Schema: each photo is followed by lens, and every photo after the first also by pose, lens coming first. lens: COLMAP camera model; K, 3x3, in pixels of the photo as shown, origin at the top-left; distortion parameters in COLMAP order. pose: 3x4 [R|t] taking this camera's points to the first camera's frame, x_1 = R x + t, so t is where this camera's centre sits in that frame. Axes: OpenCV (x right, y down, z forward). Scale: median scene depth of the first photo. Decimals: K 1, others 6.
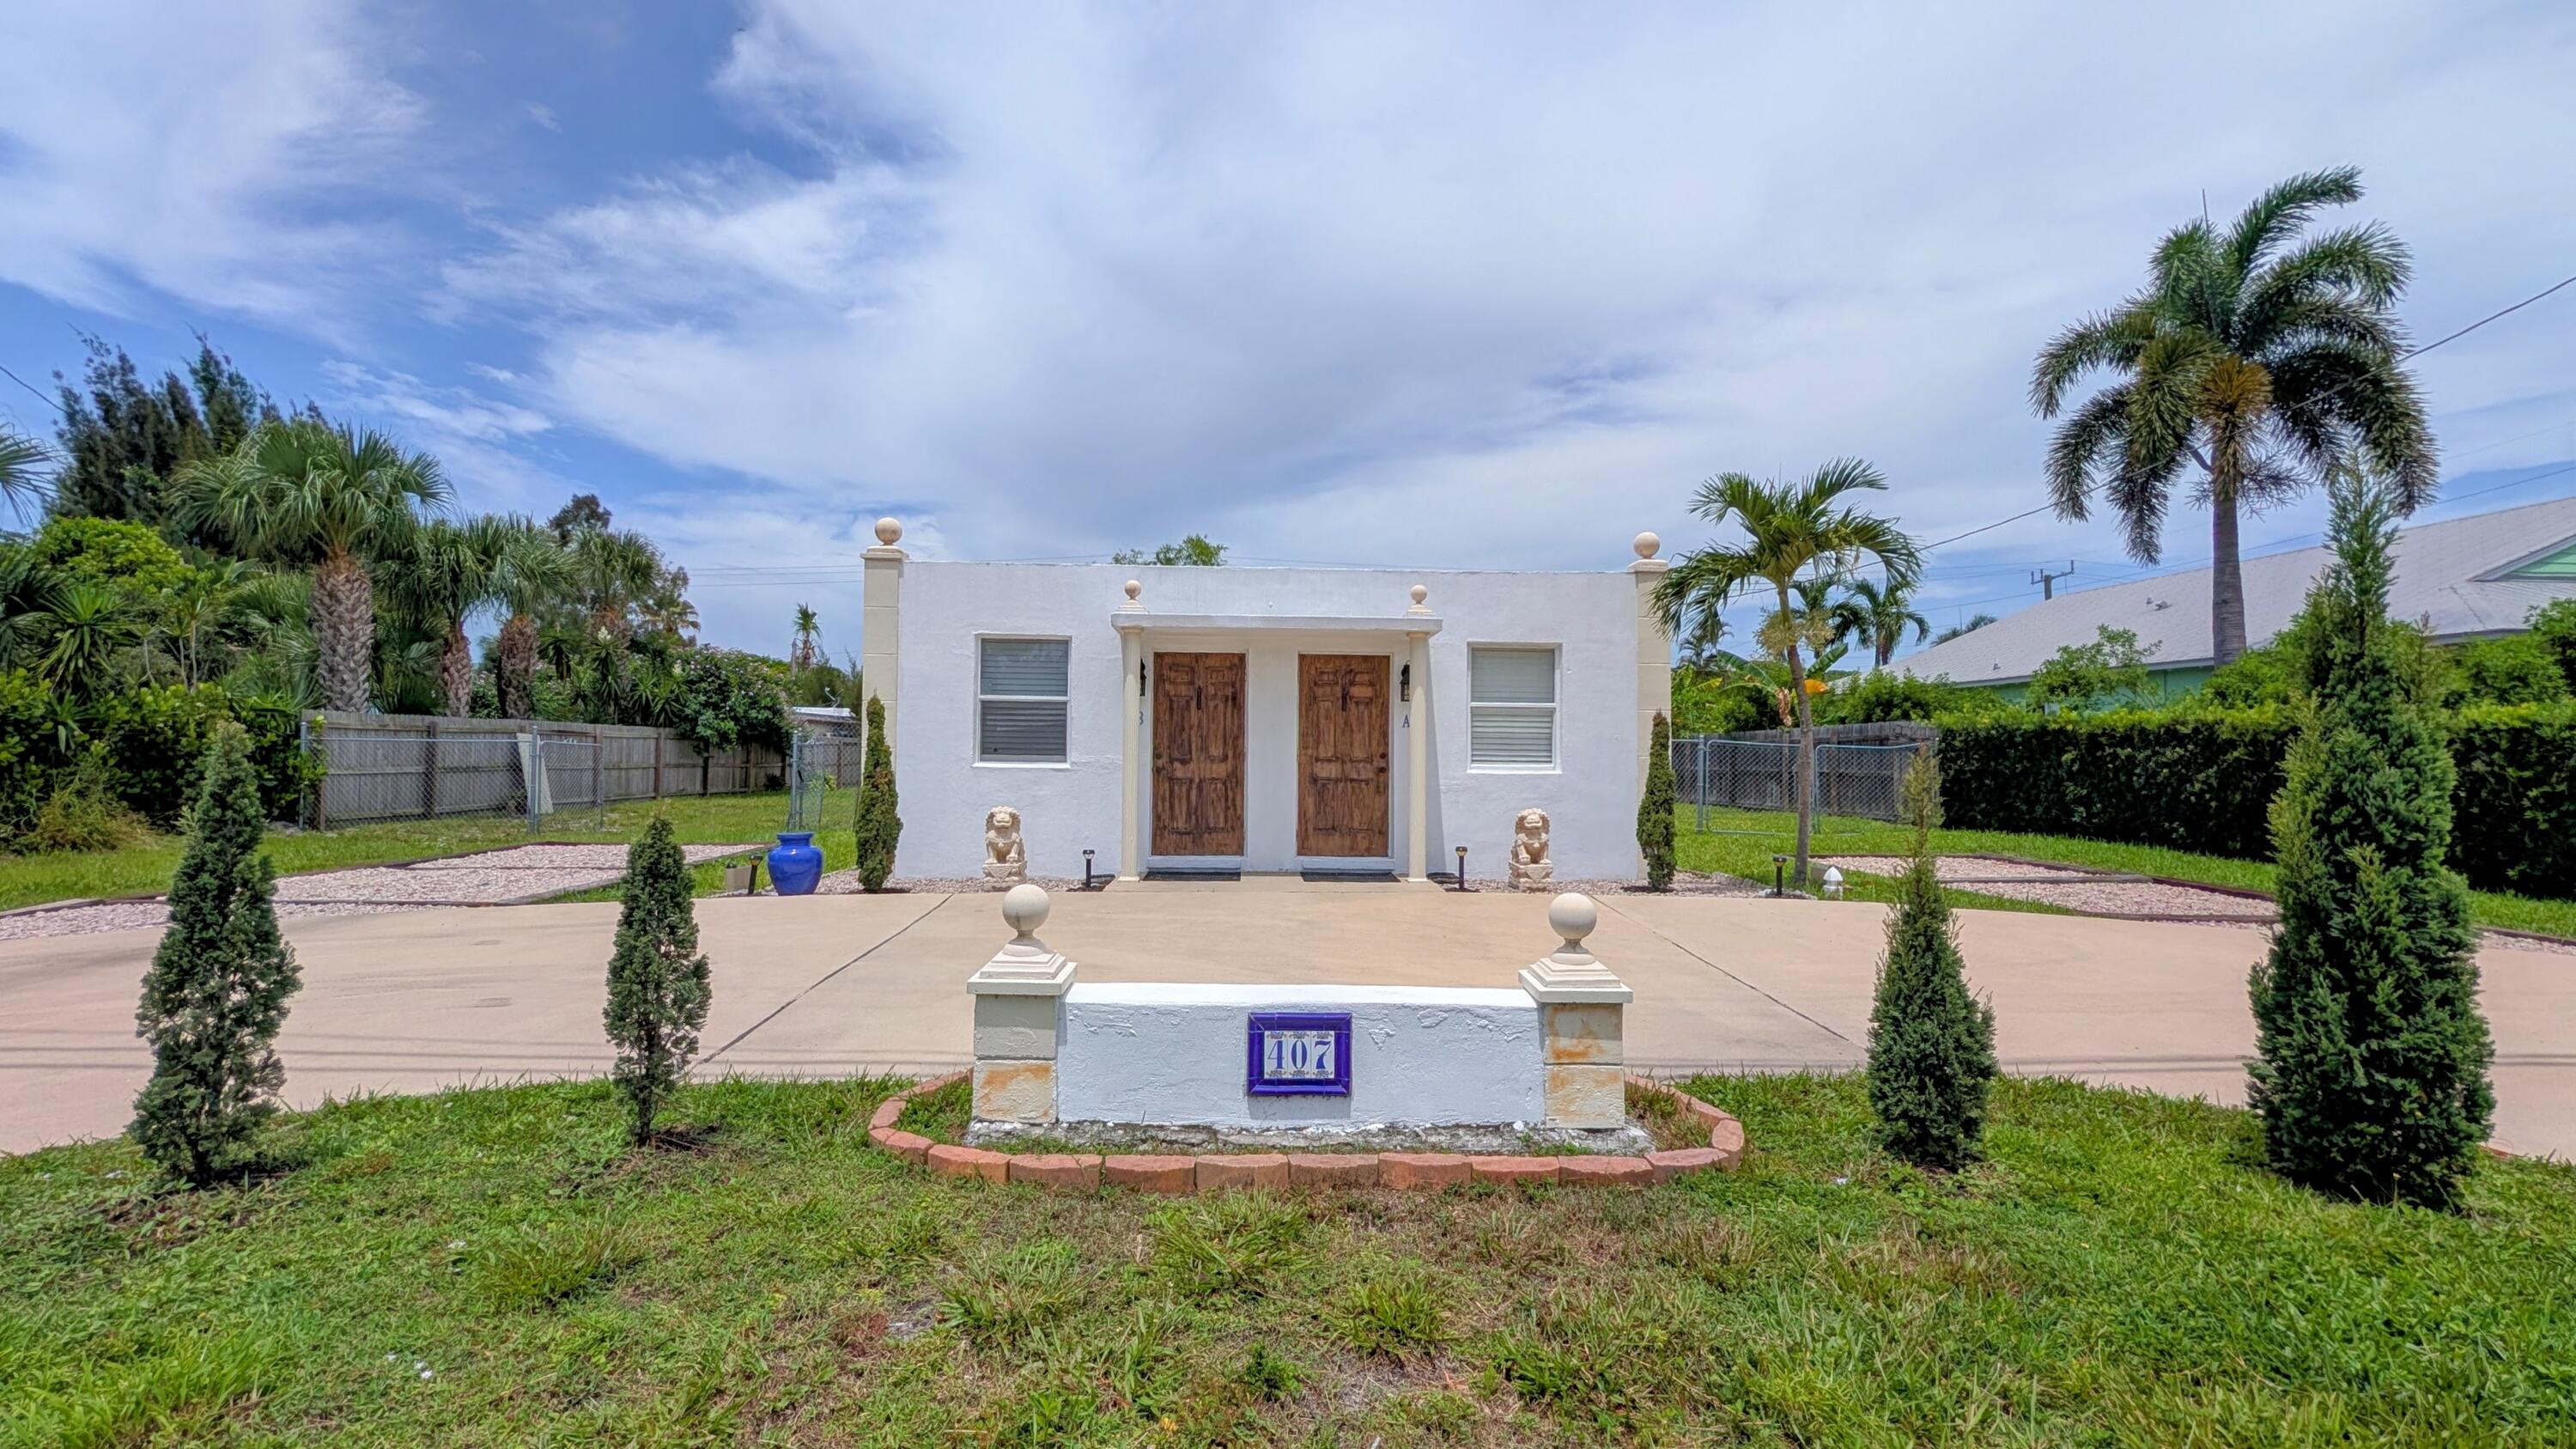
lens RADIAL K [[1061.5, 0, 1290.5], [0, 1061.5, 737.1], [0, 0, 1]] dist [0.005959, 0.000507]
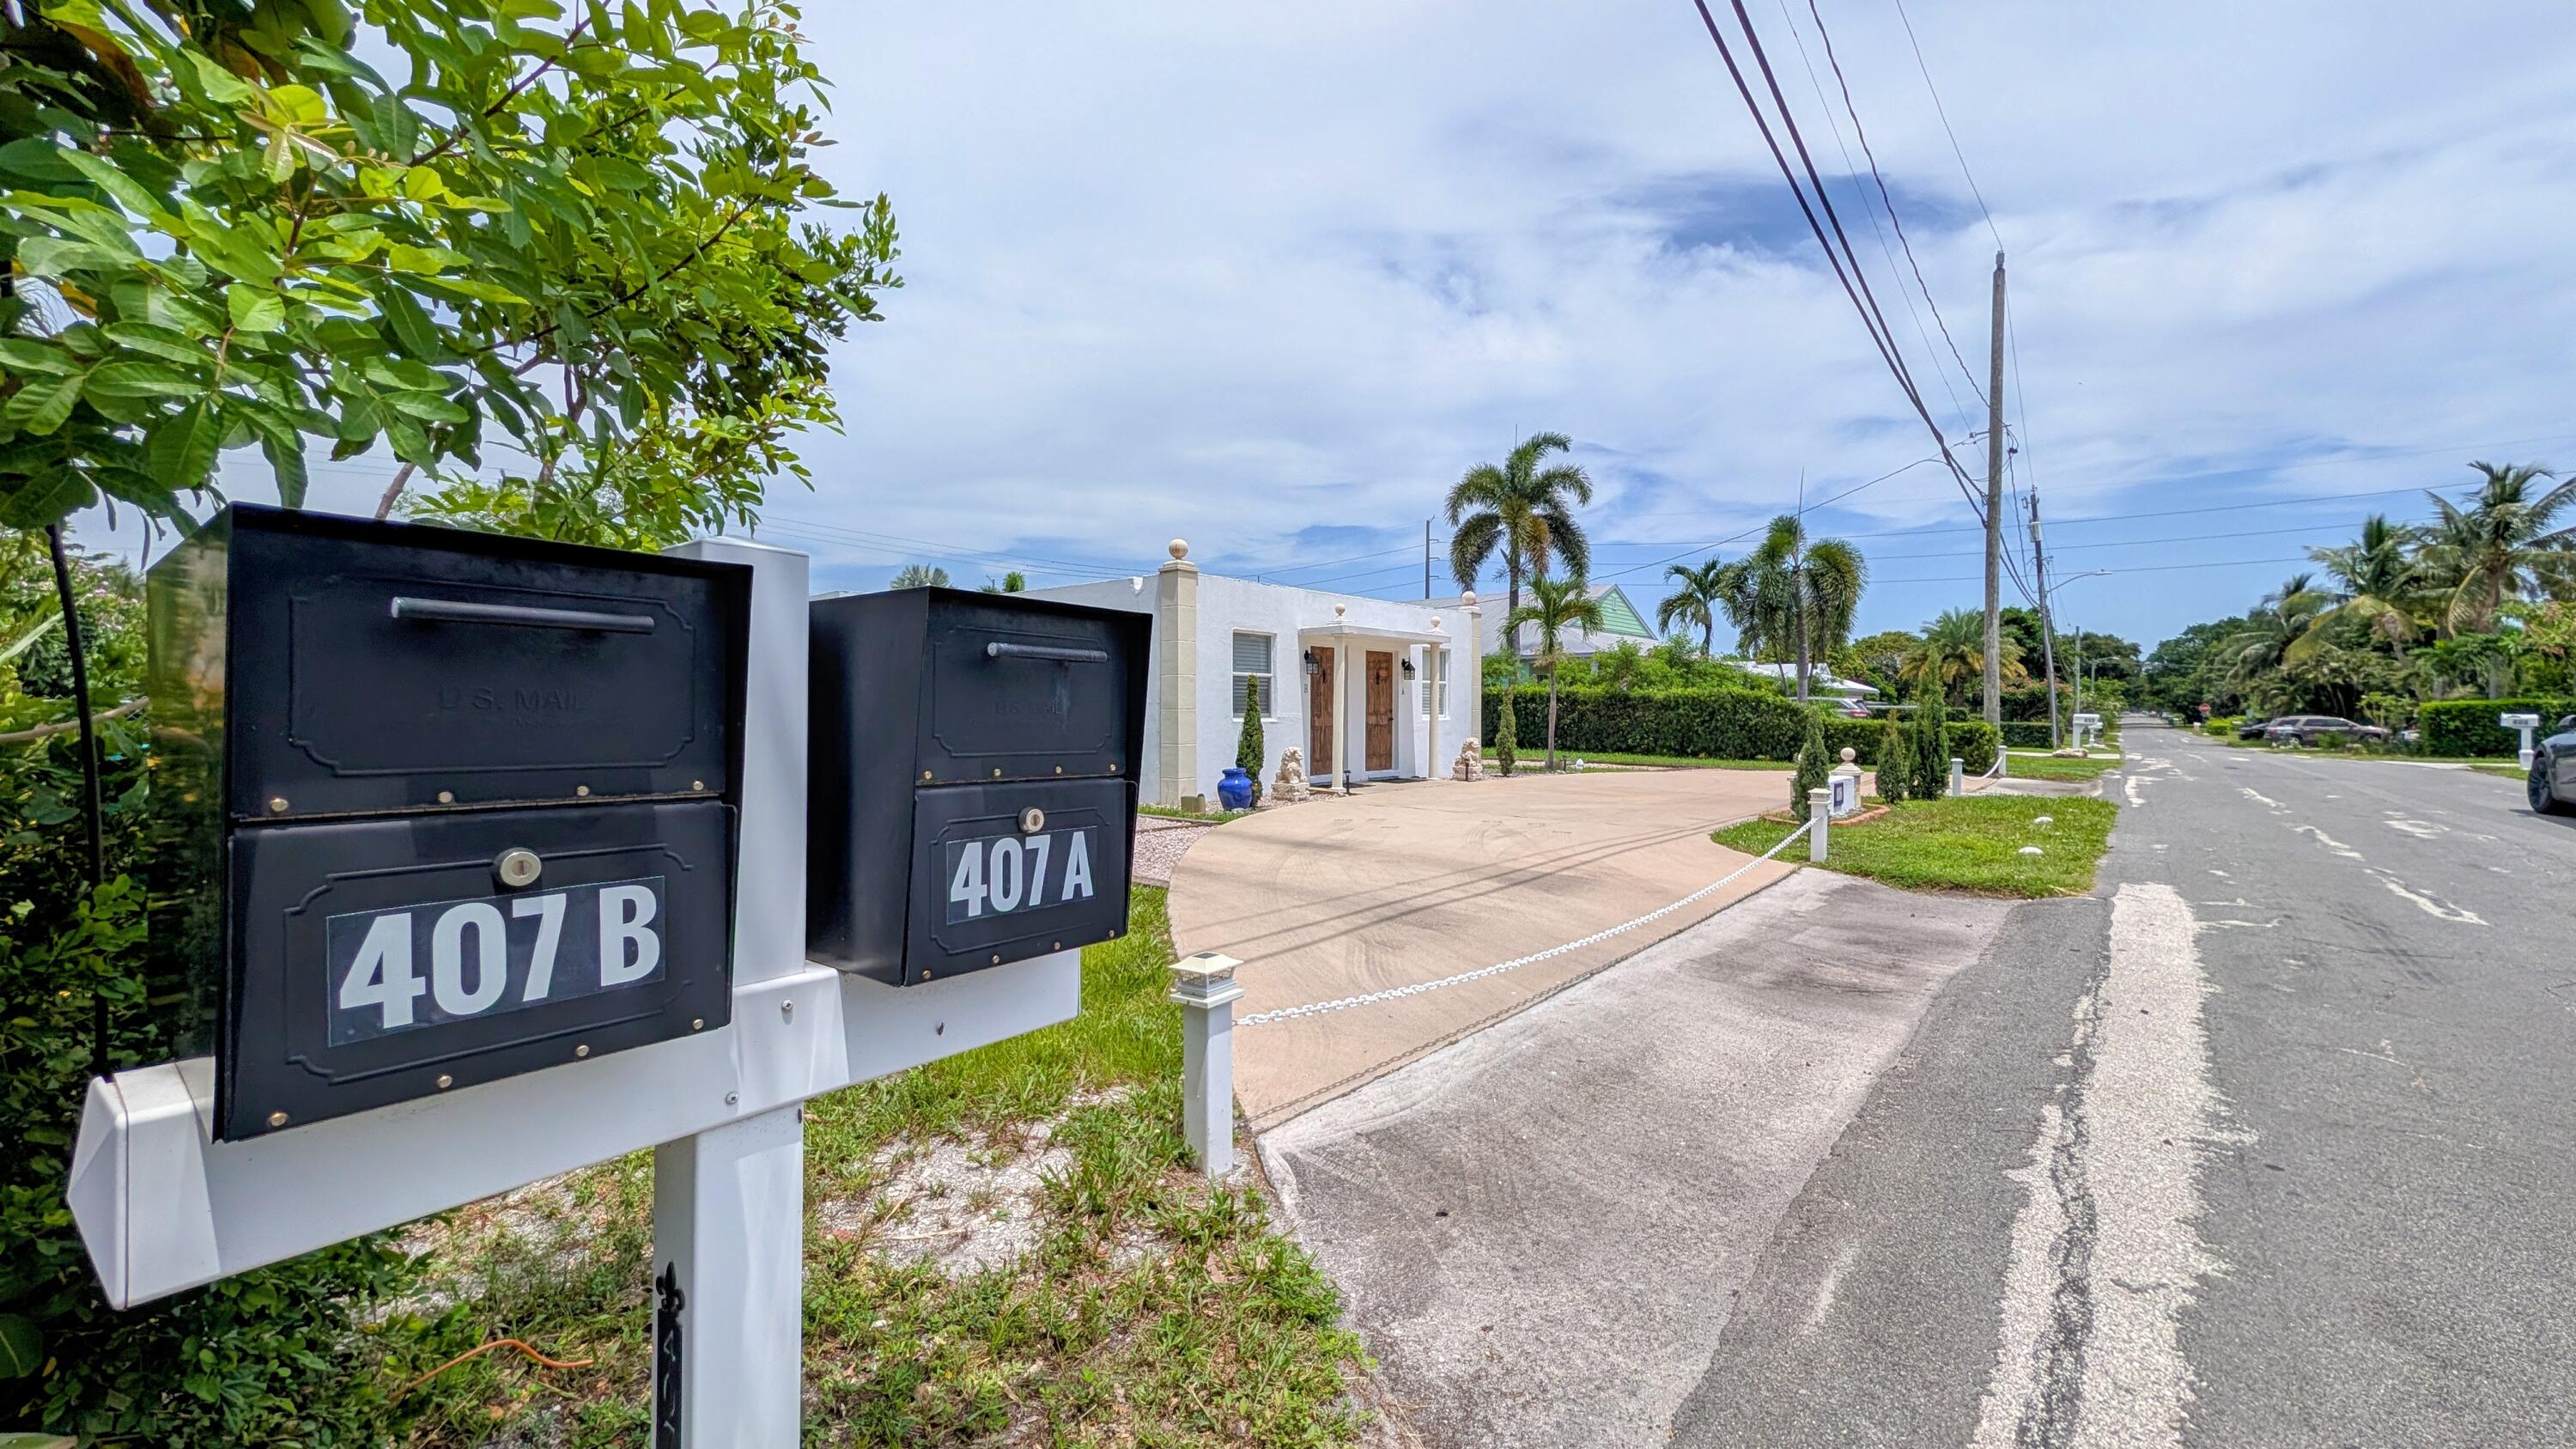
lens RADIAL K [[997.8, 0, 1282.8], [0, 997.8, 735.6], [0, 0, 1]] dist [0.002294, -0.000827]
pose [[0.687055, -0.030104, 0.725981, -1.193803], [0.004400, 0.999295, 0.037274, -0.002957], [-0.726592, -0.022415, 0.686704, 0.022709]]
